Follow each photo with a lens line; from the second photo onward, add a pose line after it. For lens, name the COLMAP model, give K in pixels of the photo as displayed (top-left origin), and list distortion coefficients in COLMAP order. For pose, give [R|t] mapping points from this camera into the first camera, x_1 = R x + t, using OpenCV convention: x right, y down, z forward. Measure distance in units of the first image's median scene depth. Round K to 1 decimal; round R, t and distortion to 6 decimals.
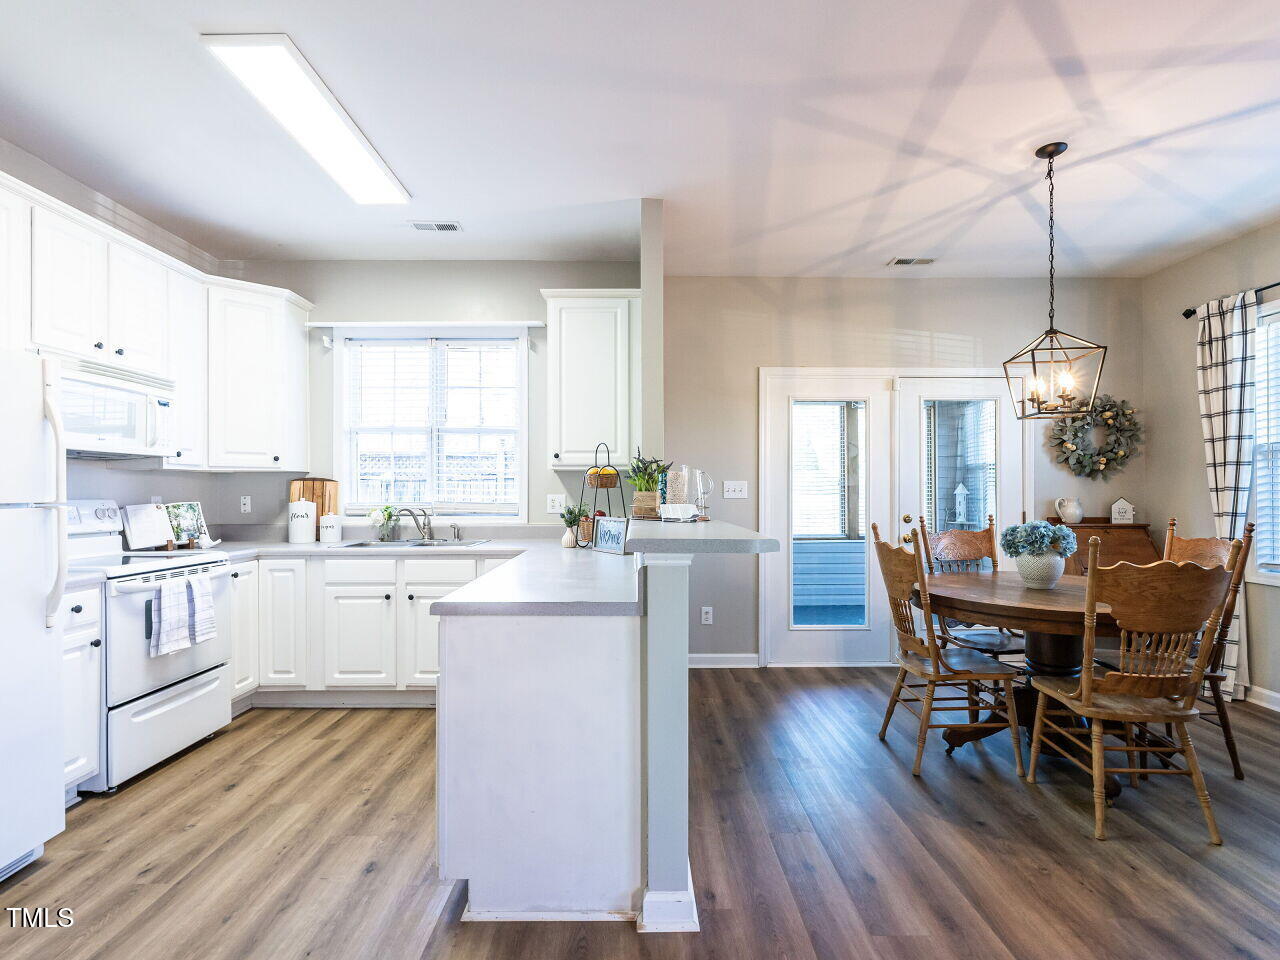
lens RADIAL K [[649.5, 0, 634.6], [0, 649.5, 486.2], [0, 0, 1]] dist [-0.004998, 0.000841]
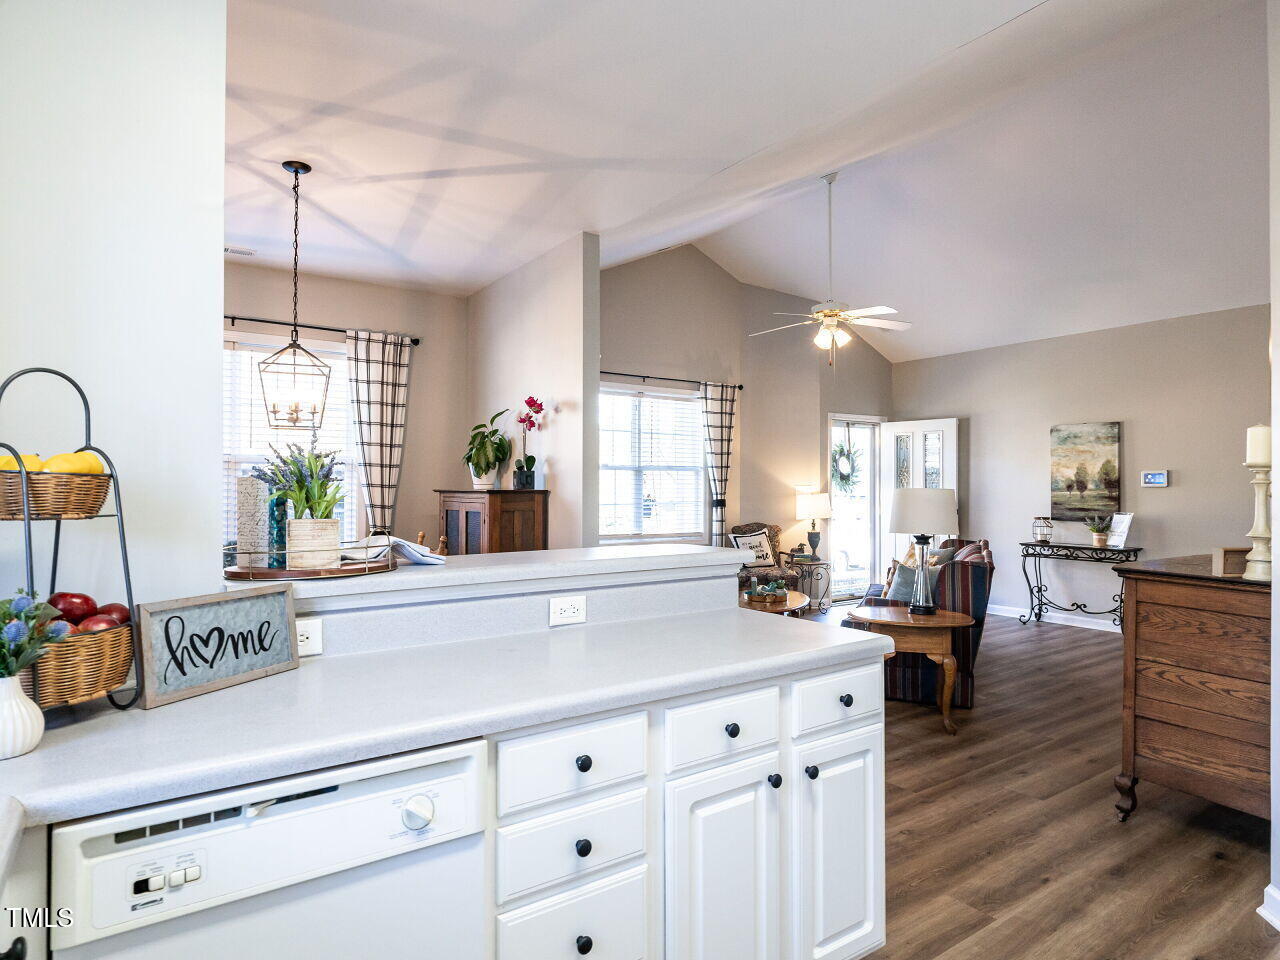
lens RADIAL K [[743.7, 0, 640.5], [0, 743.7, 479.9], [0, 0, 1]] dist [-0.003122, 0.000991]
pose [[-0.580046, 0.007166, 0.814552, -0.486219], [-0.003978, 0.999924, -0.011630, -0.012308], [-0.814574, -0.009986, -0.579974, 0.966487]]
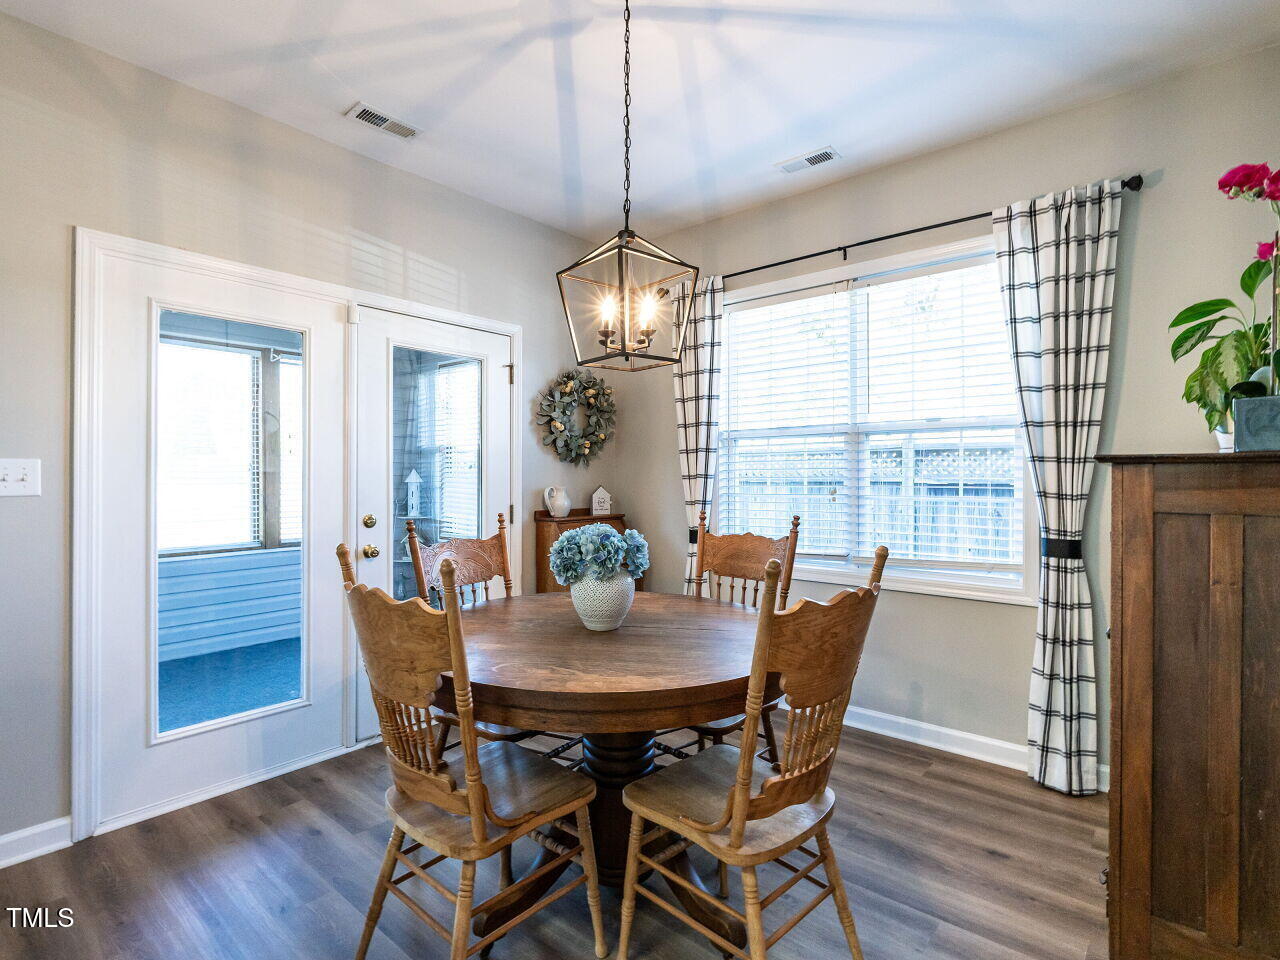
lens RADIAL K [[649.5, 0, 641.8], [0, 649.5, 474.4], [0, 0, 1]] dist [-0.004998, 0.000841]
pose [[0.655449, 0.002723, 0.755235, 0.123845], [-0.003012, 0.999995, -0.000991, 0.002647], [-0.755234, -0.001625, 0.655453, 0.428319]]
